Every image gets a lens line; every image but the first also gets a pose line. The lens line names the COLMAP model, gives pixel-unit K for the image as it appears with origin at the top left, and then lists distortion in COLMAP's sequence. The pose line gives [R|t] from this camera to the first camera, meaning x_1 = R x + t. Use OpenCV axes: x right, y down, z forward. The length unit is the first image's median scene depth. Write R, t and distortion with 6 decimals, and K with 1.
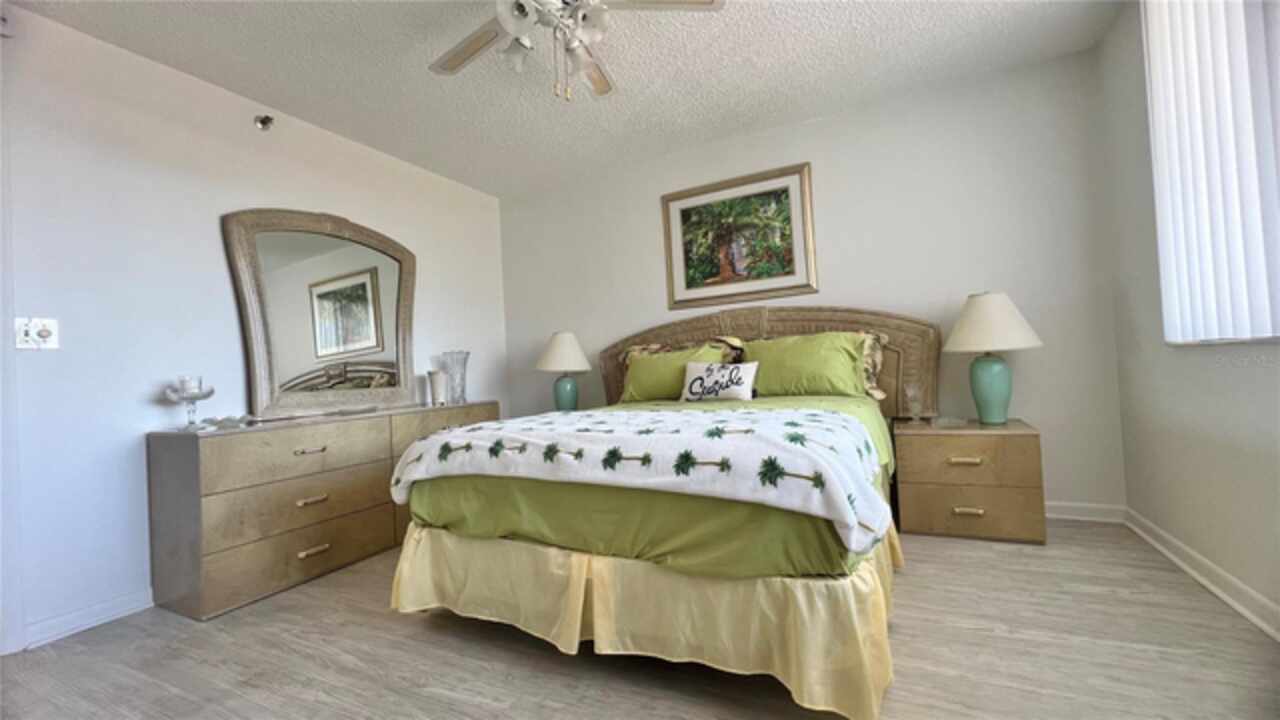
lens RADIAL K [[512.3, 0, 643.2], [0, 512.3, 358.8], [0, 0, 1]] dist [-0.002346, 0.002665]
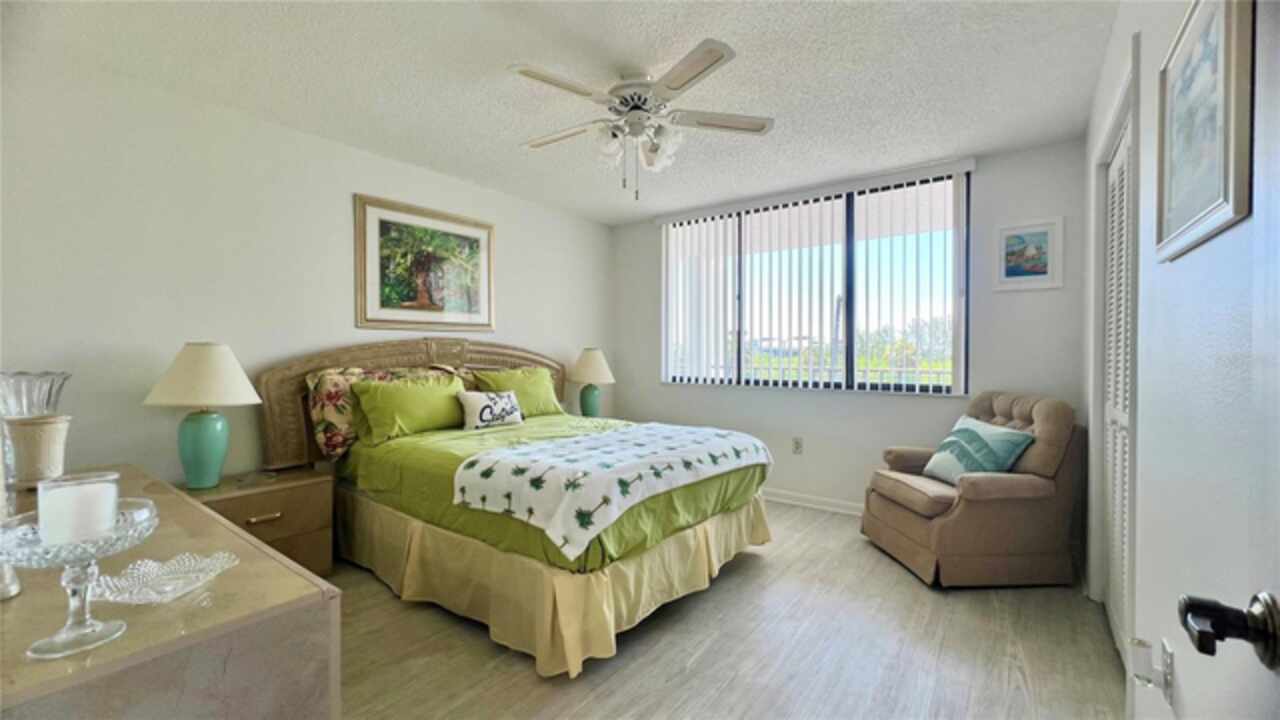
lens RADIAL K [[512.3, 0, 643.2], [0, 512.3, 358.8], [0, 0, 1]] dist [-0.002346, 0.002665]
pose [[0.186424, 0.042312, 0.981558, -0.743929], [-0.029600, 0.998861, -0.037436, -0.026732], [-0.982023, -0.022076, 0.187464, 0.385333]]
